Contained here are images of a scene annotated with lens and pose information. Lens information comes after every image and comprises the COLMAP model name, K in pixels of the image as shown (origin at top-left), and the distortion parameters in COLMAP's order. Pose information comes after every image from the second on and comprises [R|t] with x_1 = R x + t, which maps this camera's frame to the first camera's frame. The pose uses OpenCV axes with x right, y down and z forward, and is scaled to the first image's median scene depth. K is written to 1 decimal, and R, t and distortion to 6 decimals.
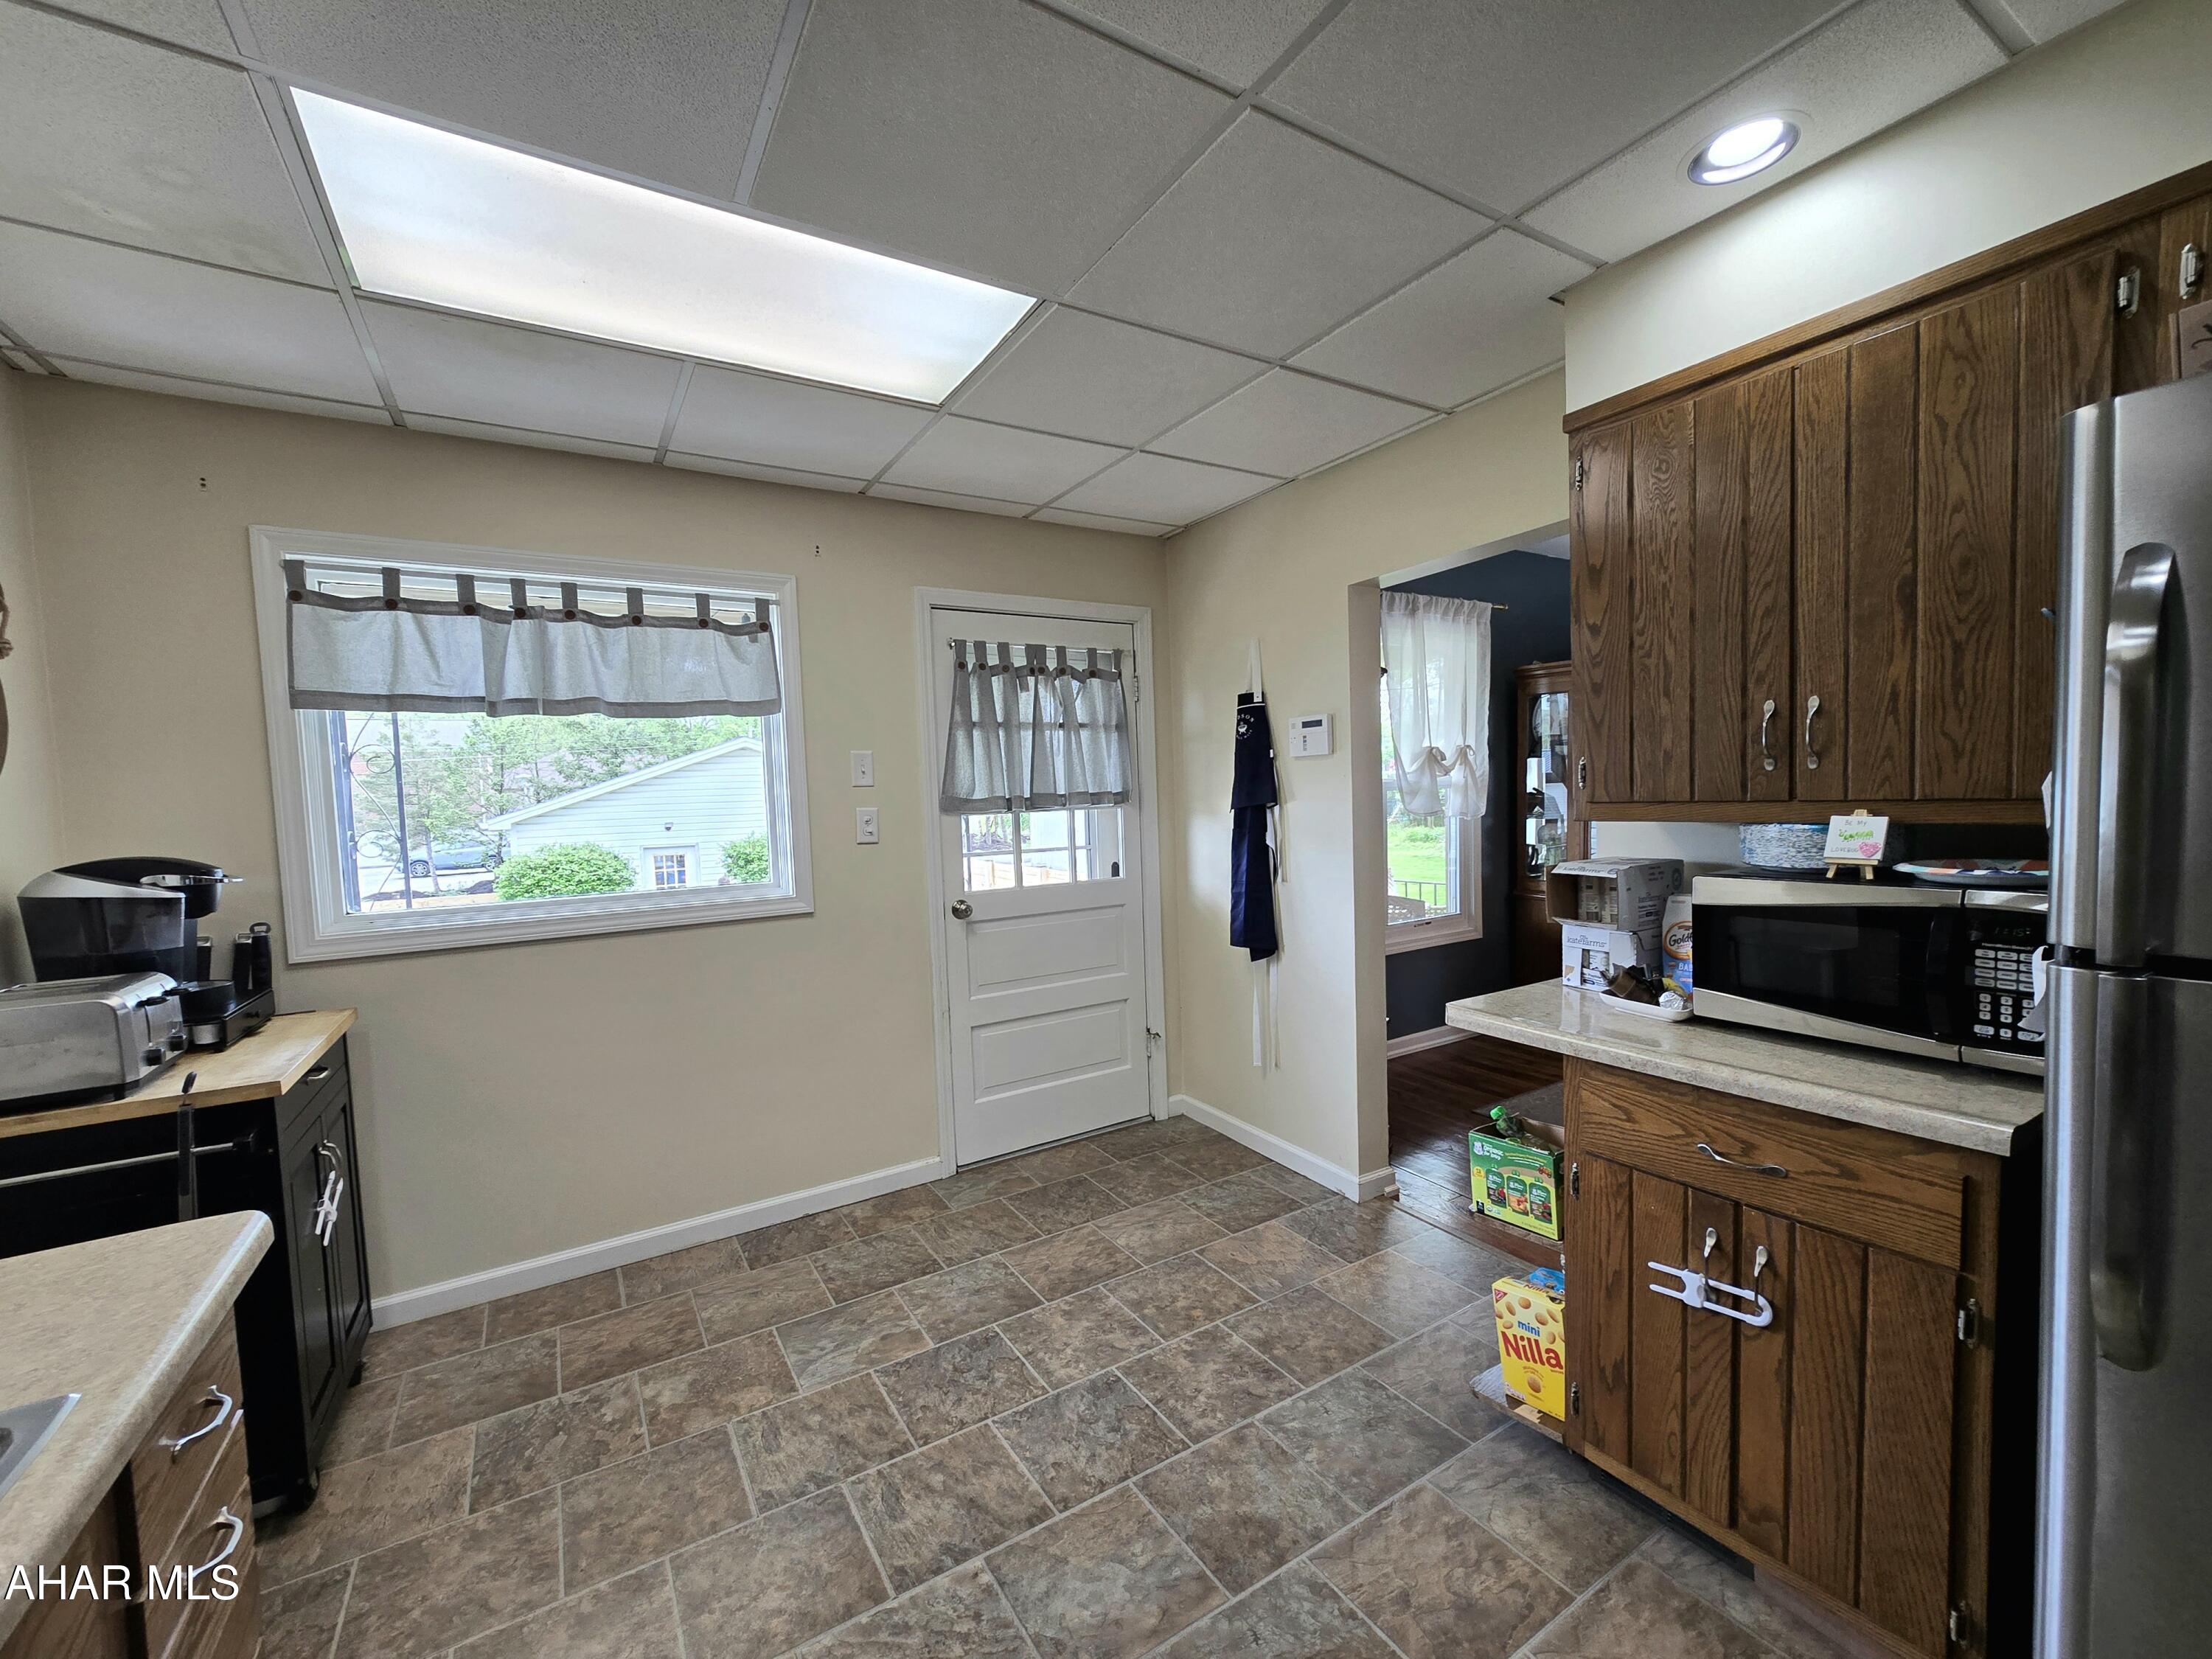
lens RADIAL K [[906.6, 0, 1113.4], [0, 906.6, 848.6], [0, 0, 1]] dist [-0.004065, 0.000615]
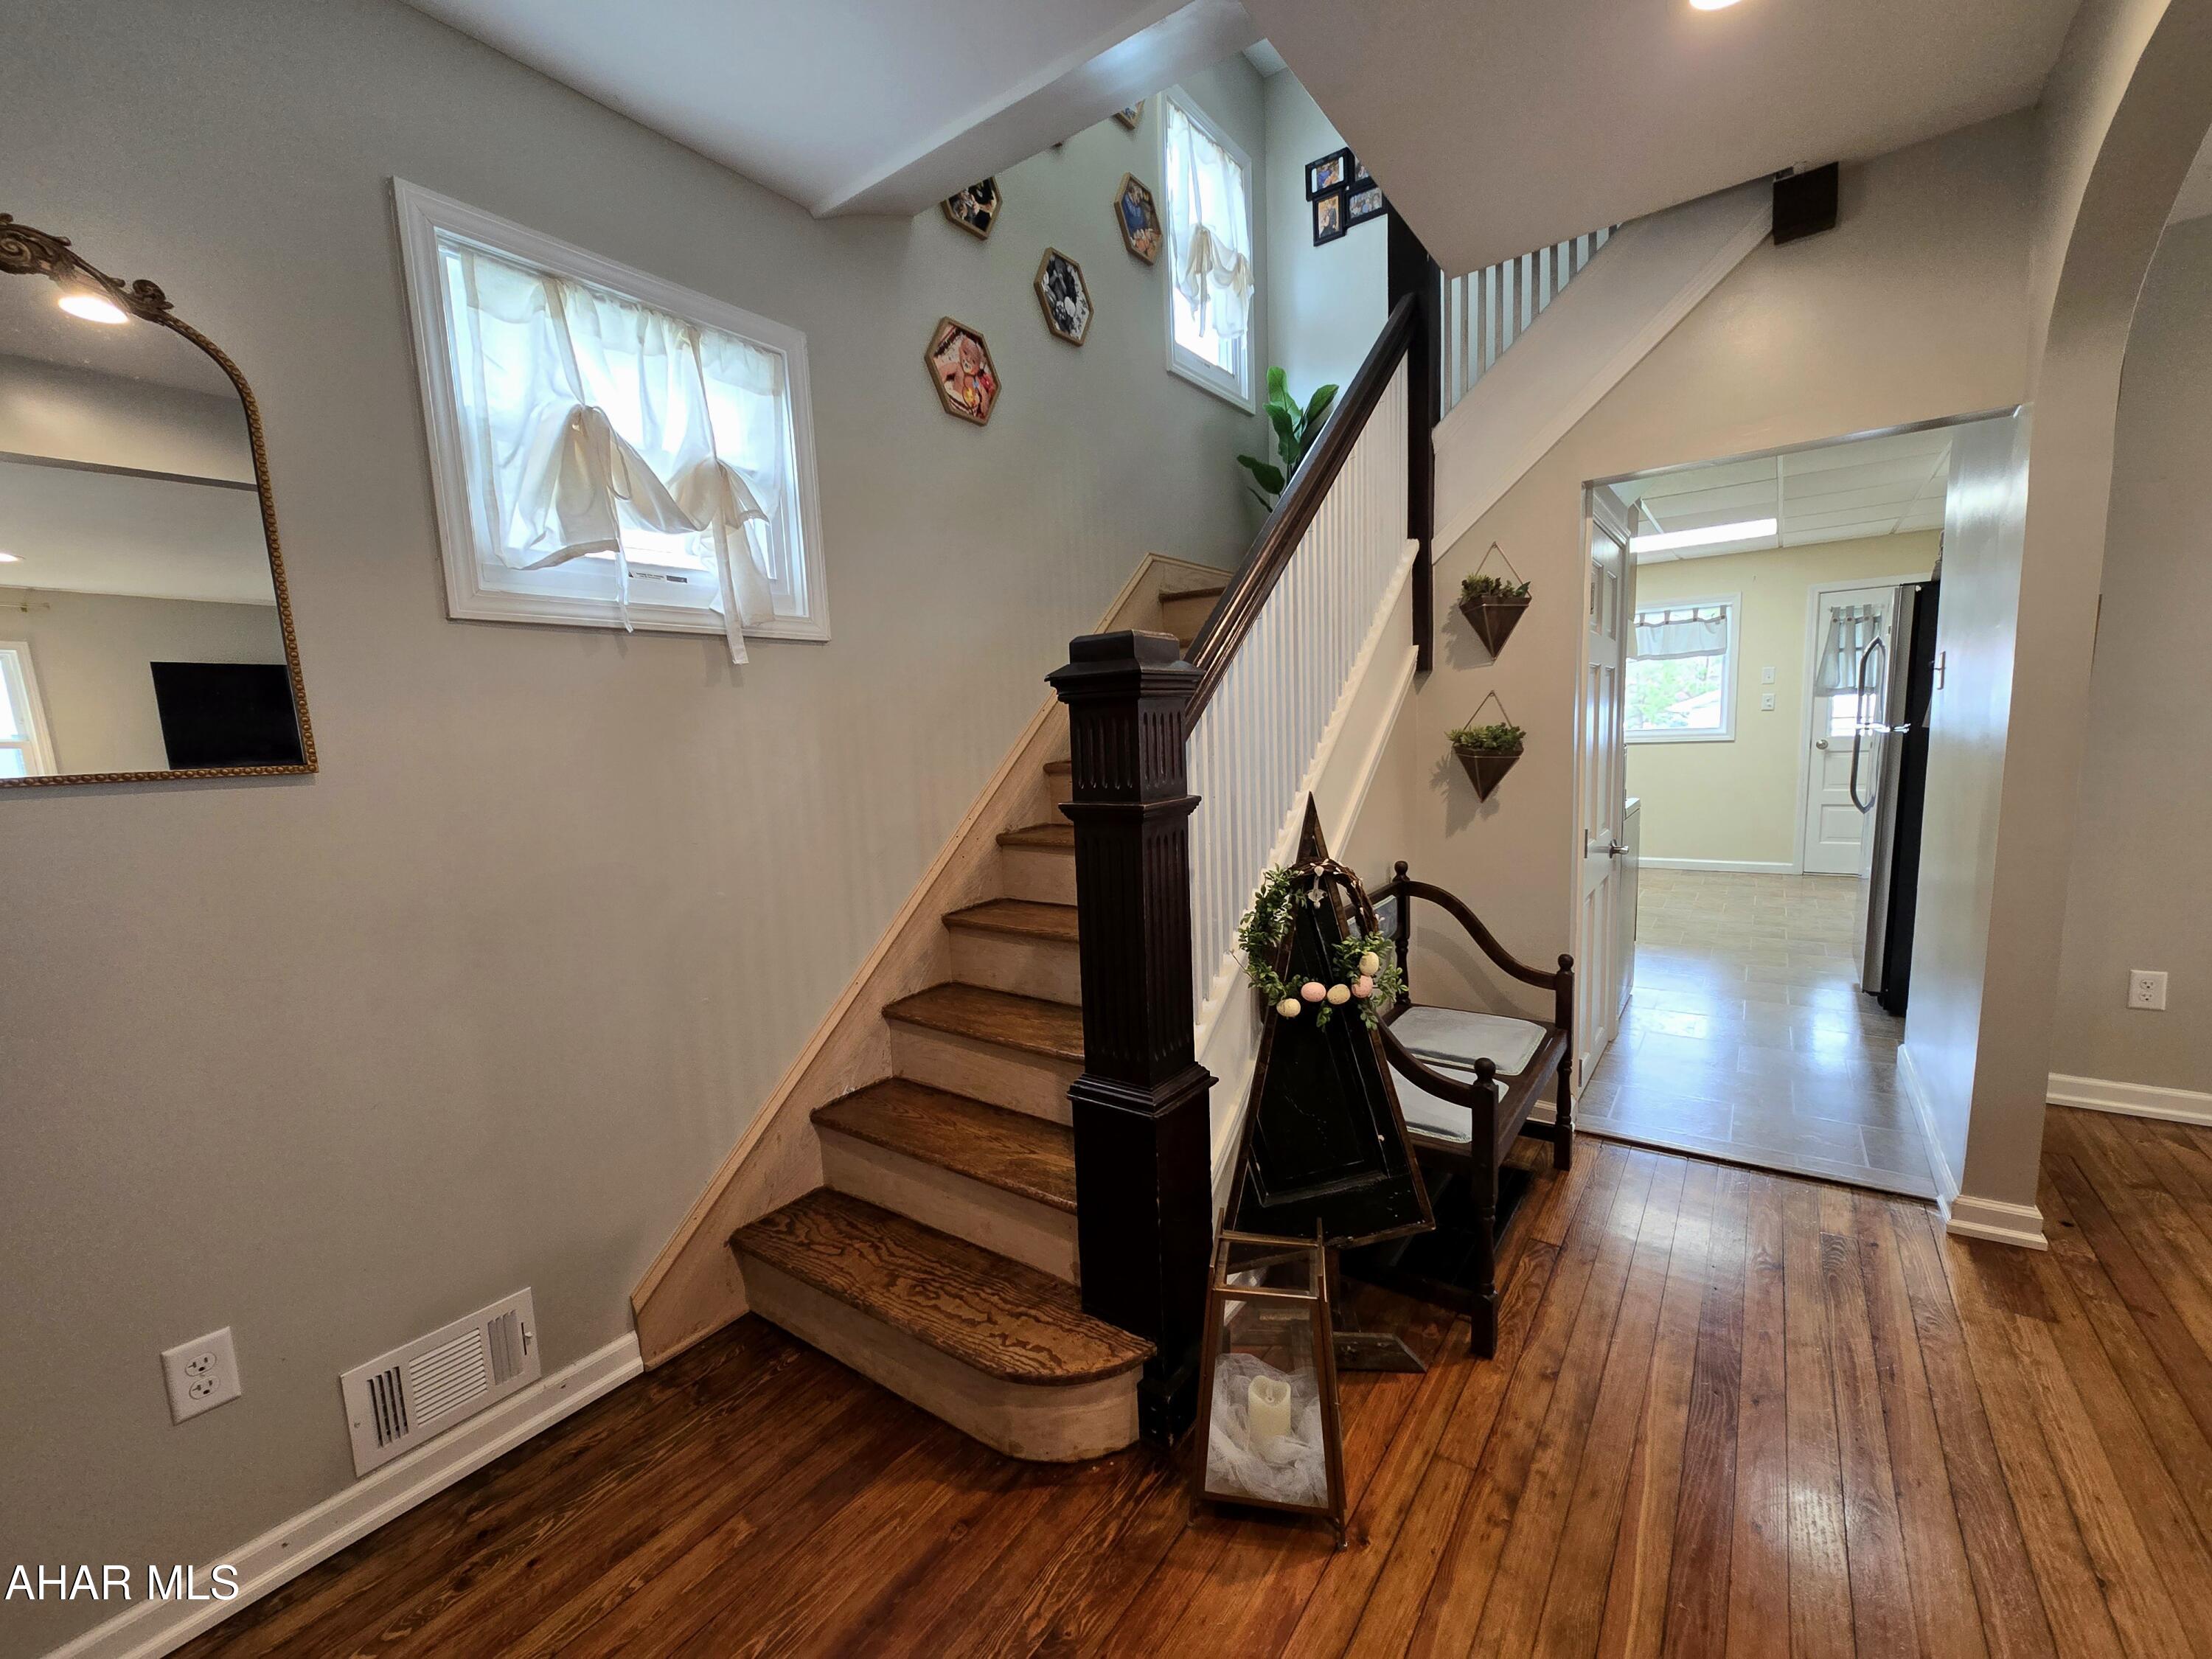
lens RADIAL K [[906.6, 0, 1104.1], [0, 906.6, 842.9], [0, 0, 1]] dist [-0.004065, 0.000615]
pose [[0.372252, 0.133232, -0.918519, 1.480058], [-0.023463, 0.990678, 0.134190, 0.069014], [0.927835, -0.028401, 0.371907, -1.636203]]
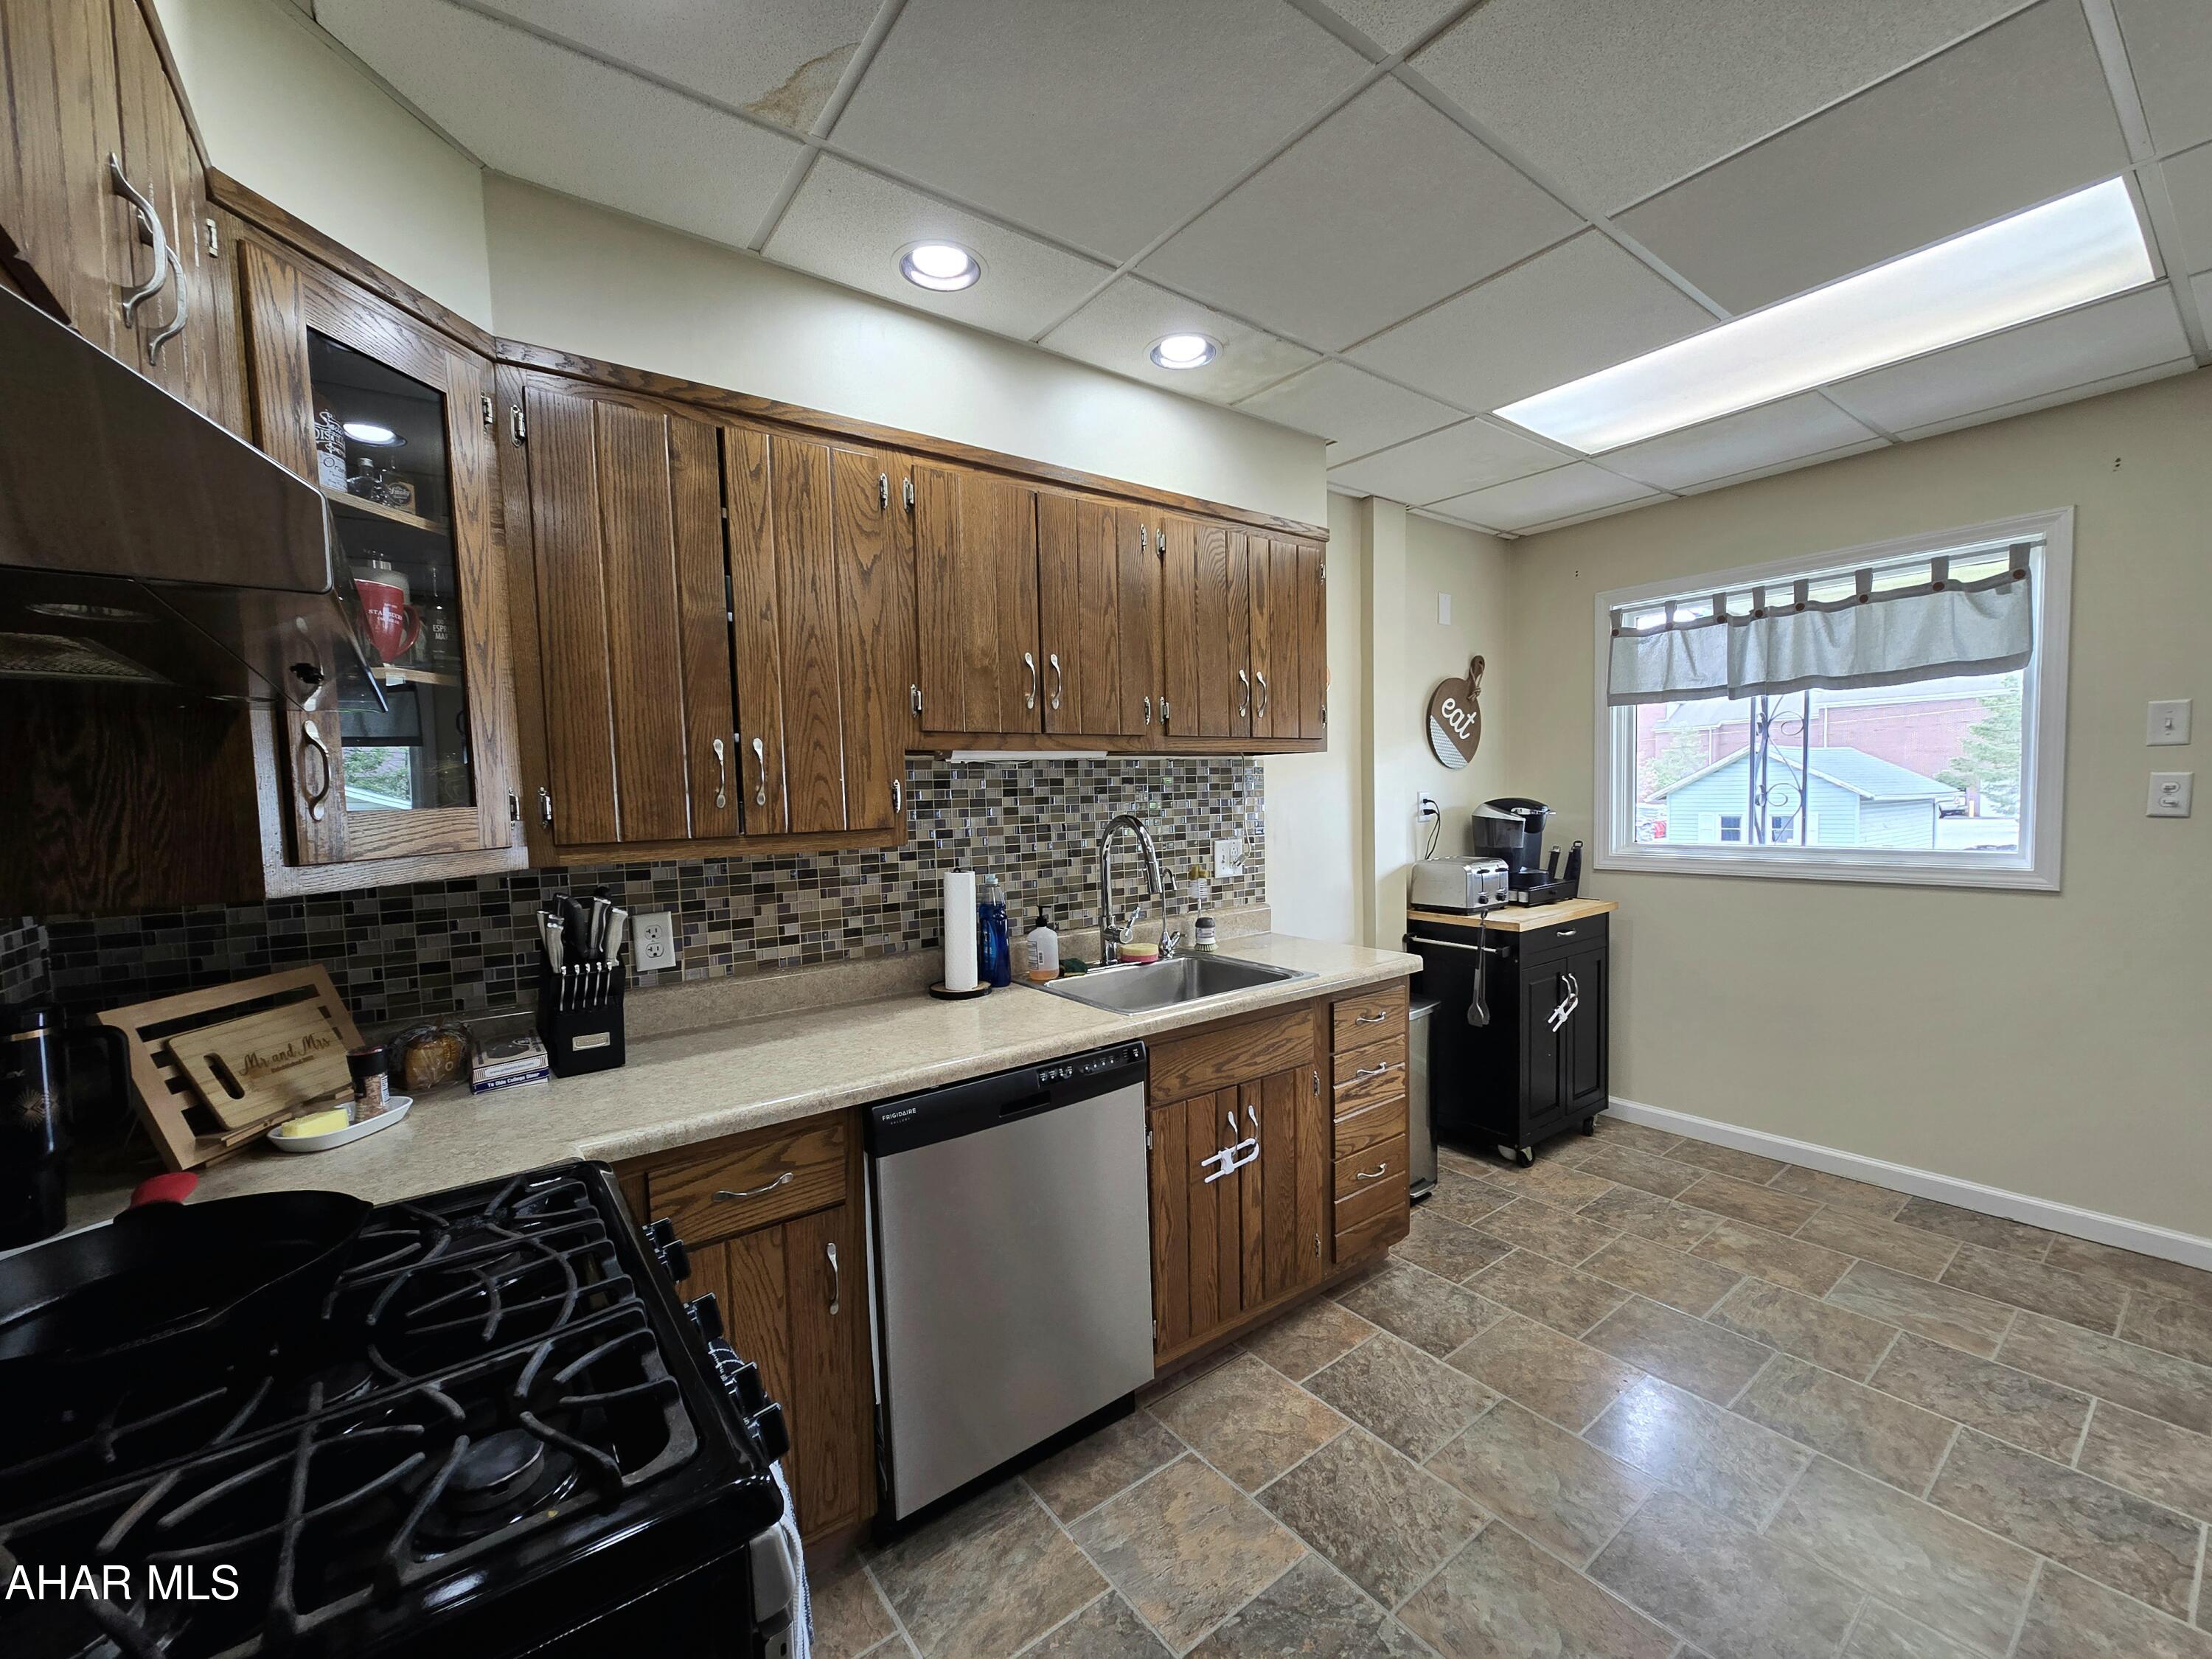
lens RADIAL K [[906.6, 0, 1111.2], [0, 906.6, 841.5], [0, 0, 1]] dist [-0.004065, 0.000615]
pose [[0.093377, 0.086655, -0.991853, 0.545032], [-0.036937, 0.995821, 0.083524, -0.020279], [0.994945, 0.028837, 0.096187, 0.000705]]
